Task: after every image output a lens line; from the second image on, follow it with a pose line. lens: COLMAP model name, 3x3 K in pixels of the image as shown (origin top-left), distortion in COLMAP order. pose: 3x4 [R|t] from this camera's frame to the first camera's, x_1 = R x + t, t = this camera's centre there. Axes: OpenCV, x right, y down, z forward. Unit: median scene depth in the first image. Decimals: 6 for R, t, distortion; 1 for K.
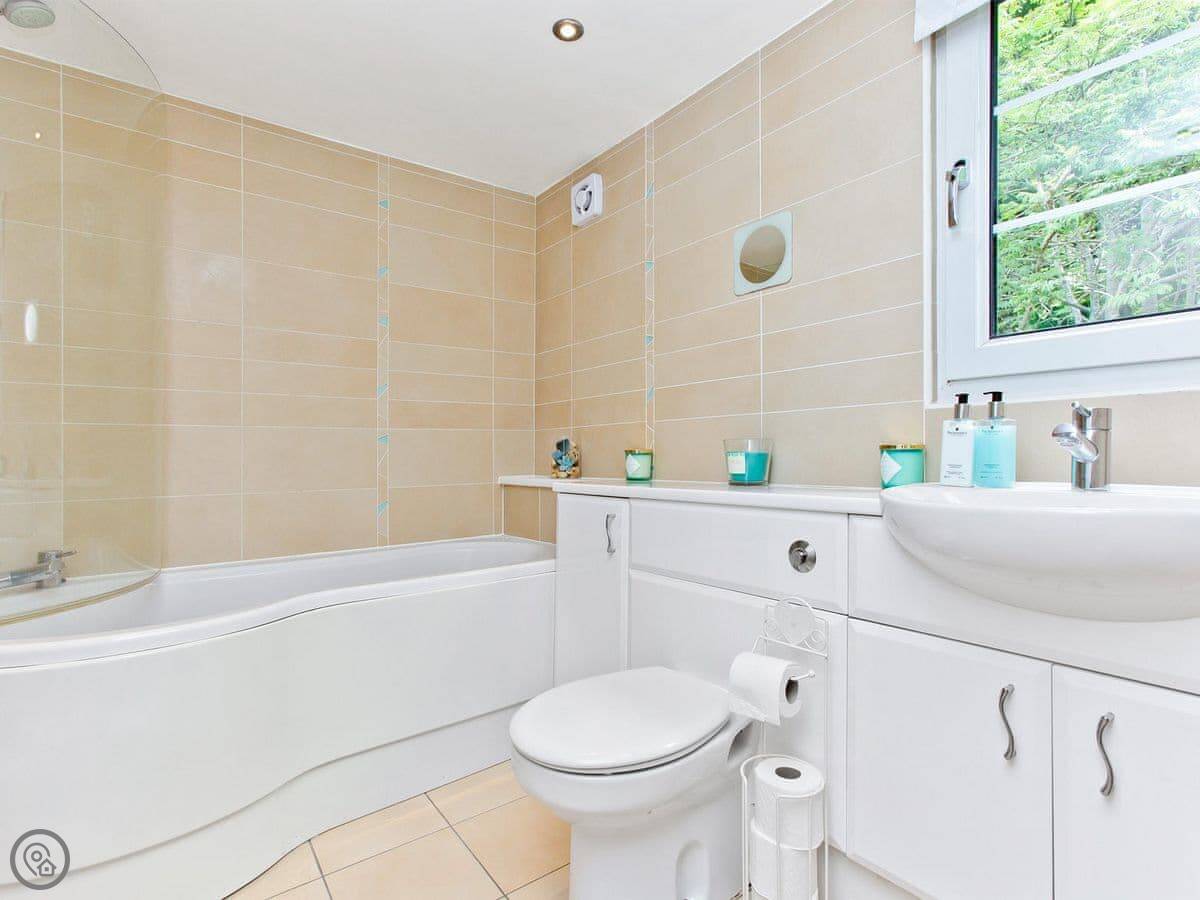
lens RADIAL K [[608.5, 0, 619.2], [0, 608.5, 453.6], [0, 0, 1]] dist [-0.004693, -0.000288]
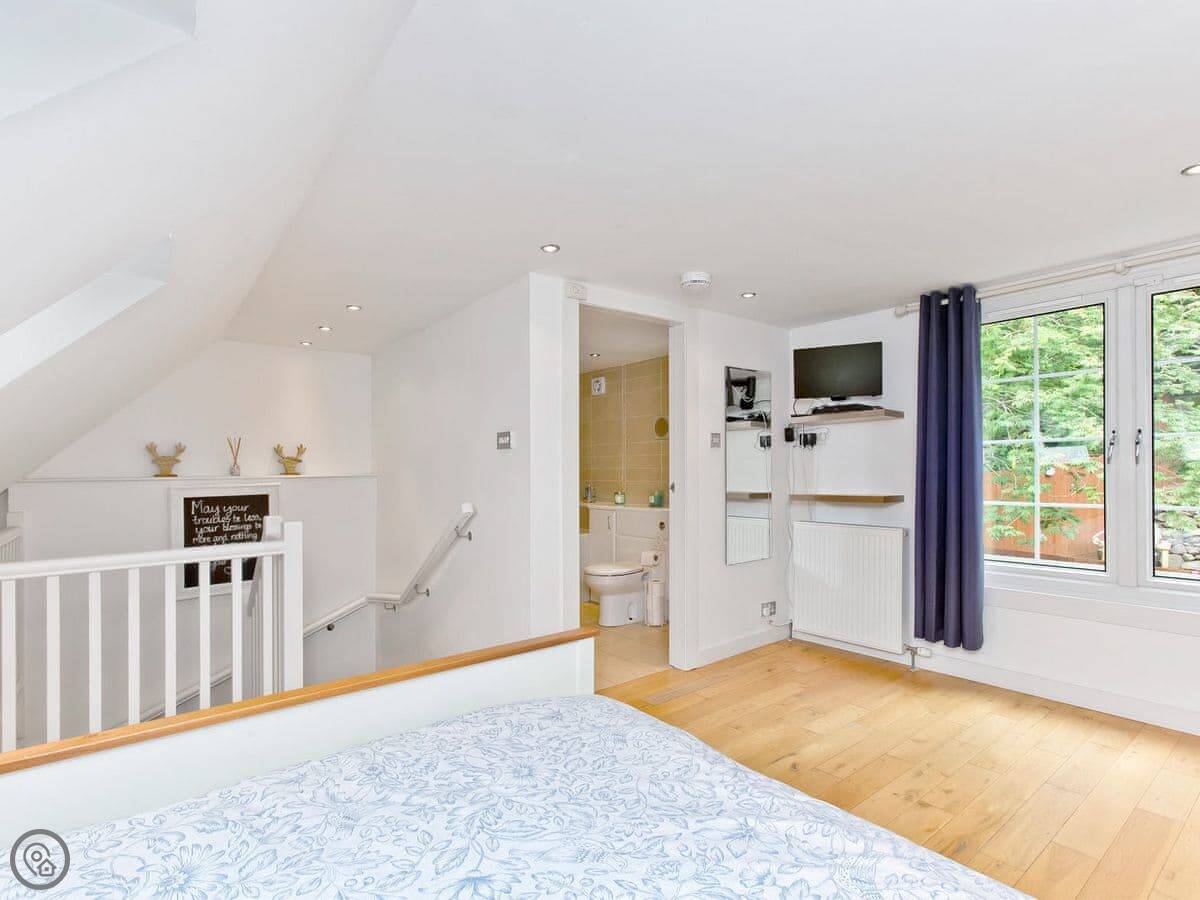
lens RADIAL K [[608.5, 0, 619.2], [0, 608.5, 453.6], [0, 0, 1]] dist [-0.004693, -0.000288]
pose [[0.999647, 0.003638, 0.026327, -0.038967], [-0.003161, 0.999831, -0.018132, -0.127404], [-0.026389, 0.018042, 0.999489, -1.656286]]
